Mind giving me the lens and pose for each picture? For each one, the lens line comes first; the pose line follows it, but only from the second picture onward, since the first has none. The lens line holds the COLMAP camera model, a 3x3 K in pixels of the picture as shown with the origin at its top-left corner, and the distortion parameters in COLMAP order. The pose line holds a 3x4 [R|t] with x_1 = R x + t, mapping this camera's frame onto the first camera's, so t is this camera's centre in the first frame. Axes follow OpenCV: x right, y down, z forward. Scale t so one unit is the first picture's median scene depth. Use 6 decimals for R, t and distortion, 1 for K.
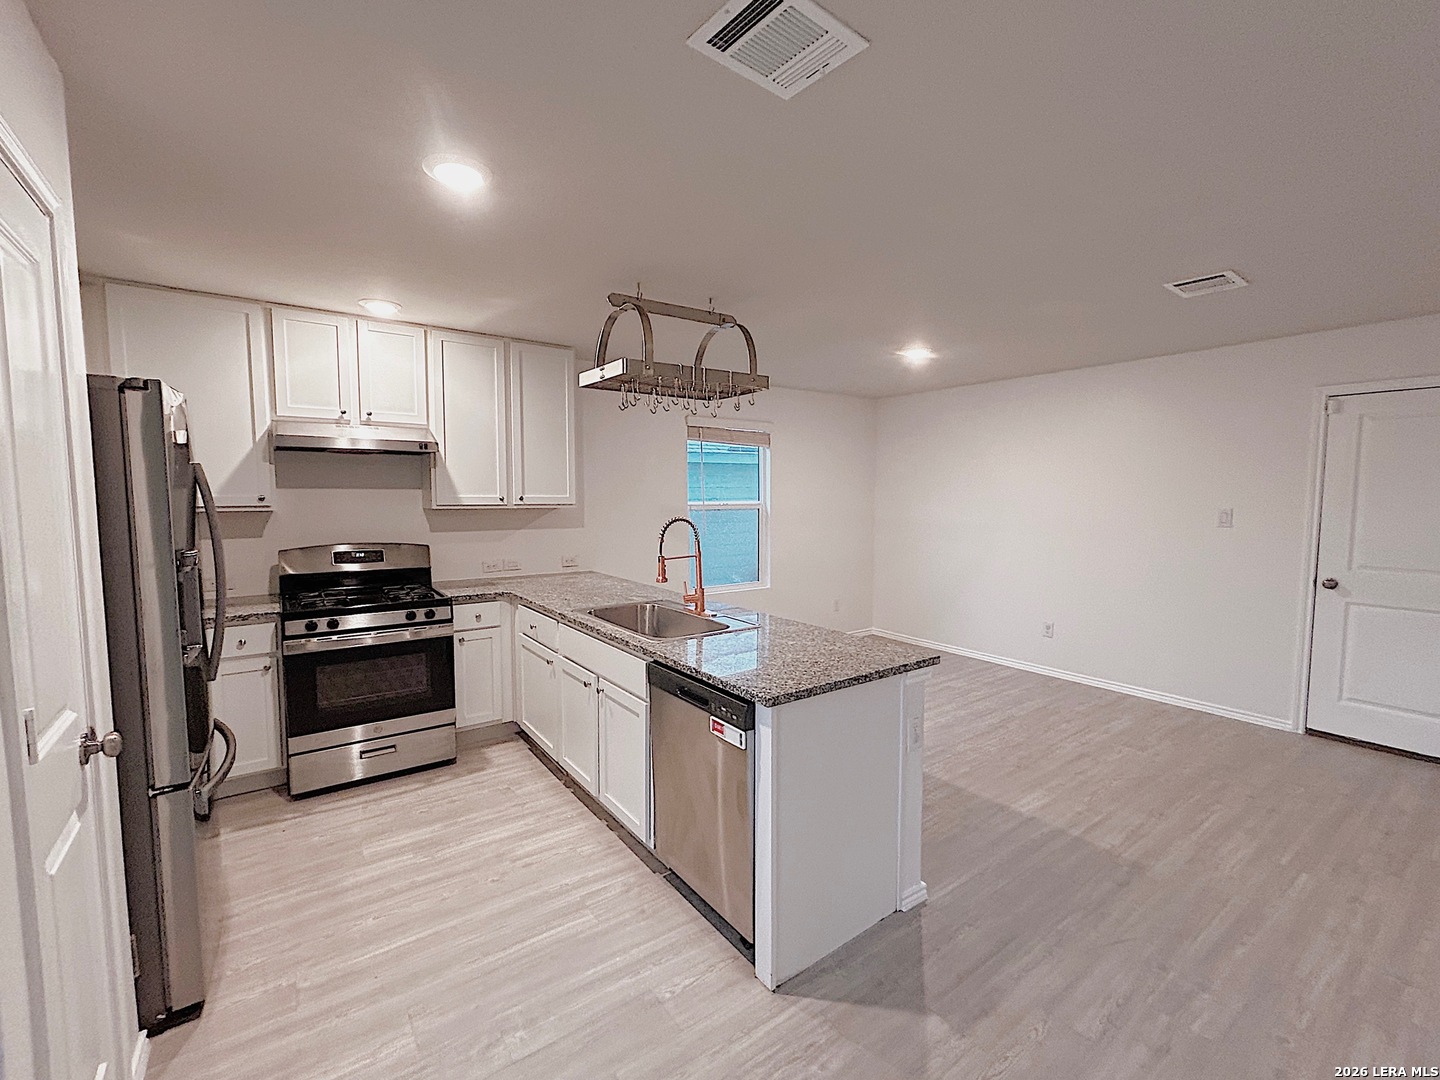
lens RADIAL K [[627.0, 0, 720.0], [0, 627.0, 540.0], [0, 0, 1]] dist [-0.001299, -0.000387]
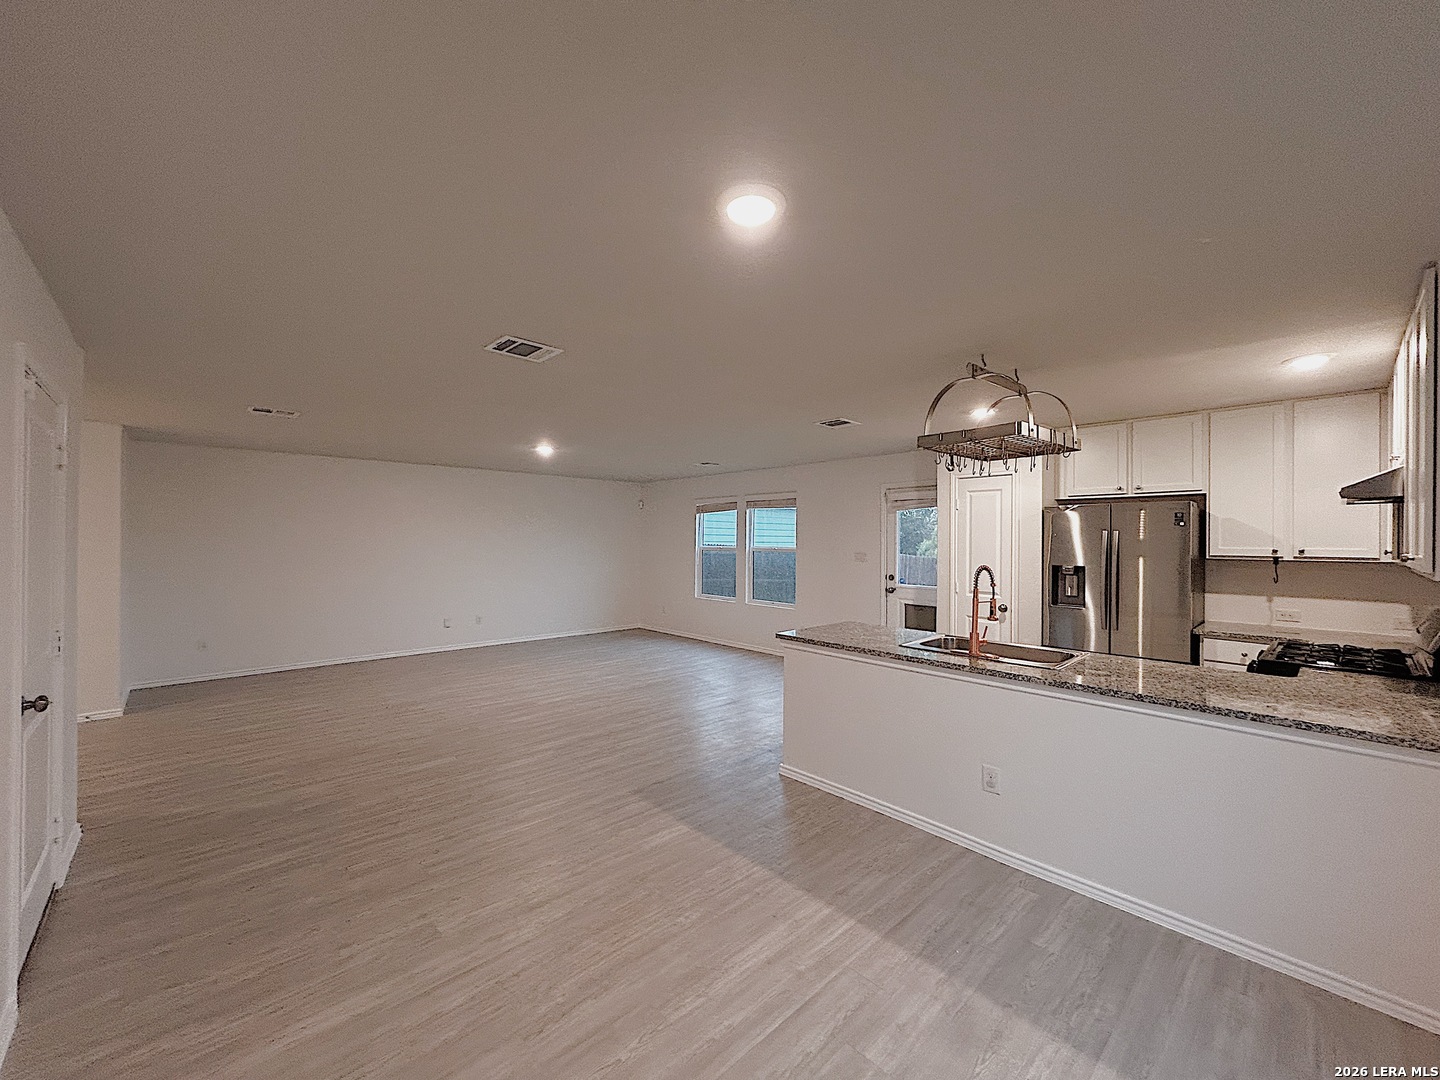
lens RADIAL K [[578.0, 0, 720.0], [0, 578.0, 540.0], [0, 0, 1]] dist [0.000724, -0.000180]
pose [[-0.993197, -0.004066, -0.116376, 0.433675], [-0.013158, 0.996909, 0.077458, -0.129208], [0.115701, 0.078463, -0.990180, 1.605267]]
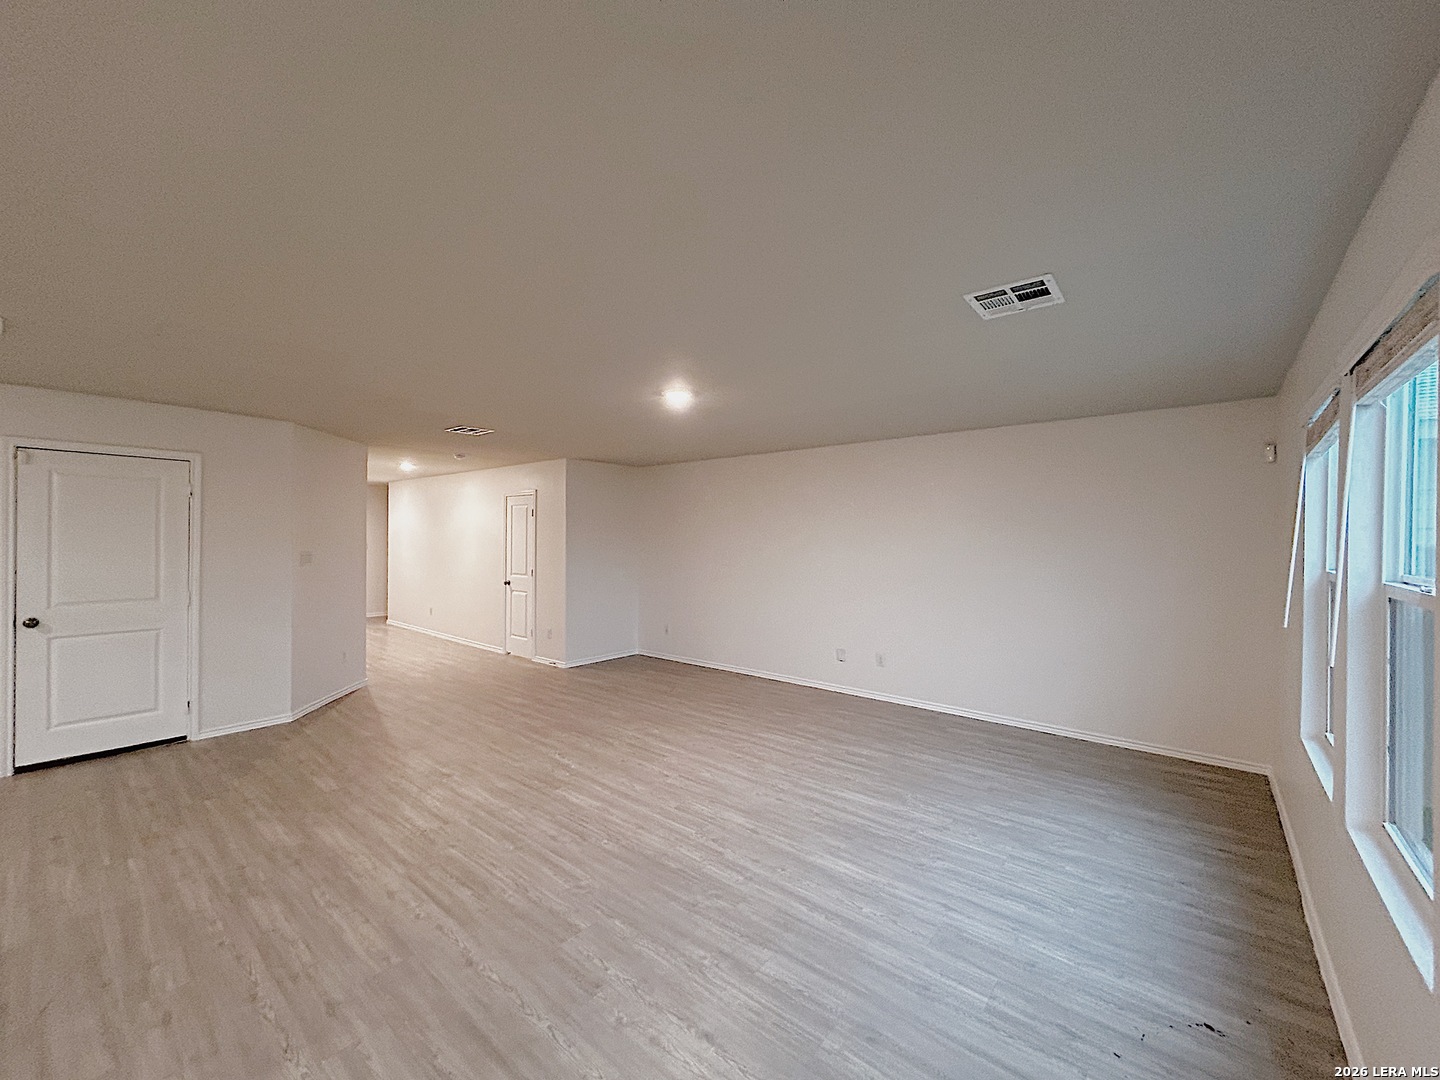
lens RADIAL K [[578.0, 0, 720.0], [0, 578.0, 540.0], [0, 0, 1]] dist [0.000724, -0.000180]
pose [[-0.236768, 0.000962, 0.971566, -0.260211], [0.068139, 0.997554, 0.015618, -0.006655], [-0.969174, 0.069899, -0.236254, 0.089936]]
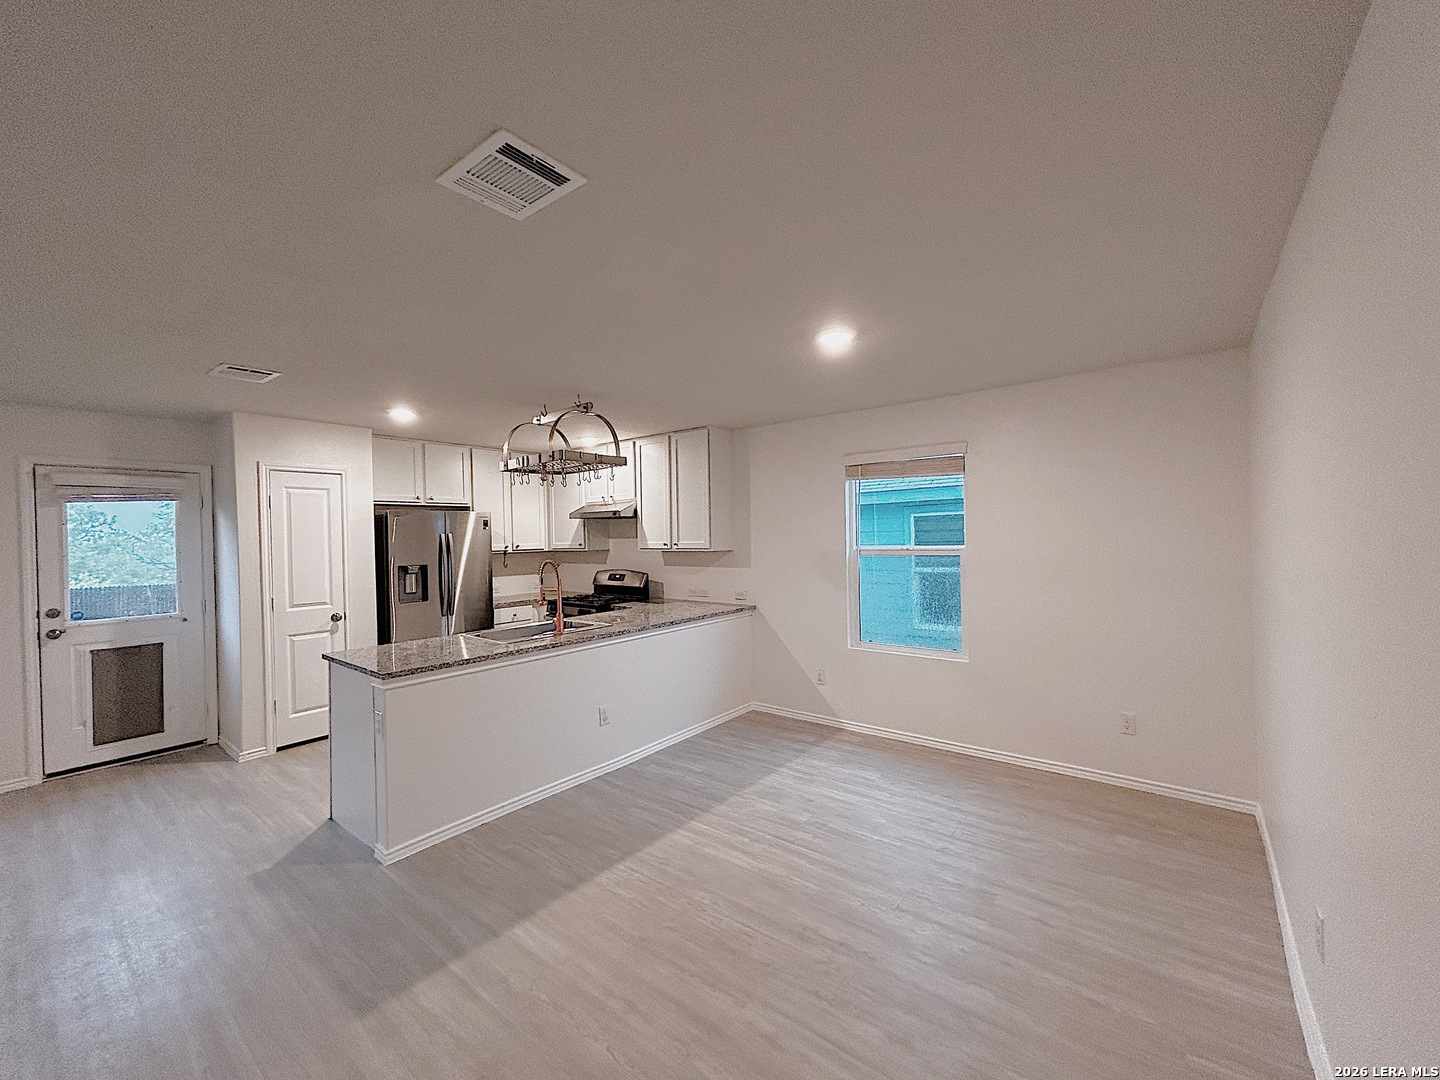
lens RADIAL K [[578.0, 0, 720.0], [0, 578.0, 540.0], [0, 0, 1]] dist [0.000724, -0.000180]
pose [[0.256382, 0.001024, -0.966575, 1.037232], [-0.051407, 0.998599, -0.012578, -0.069302], [0.965208, 0.052914, 0.256075, 0.835189]]
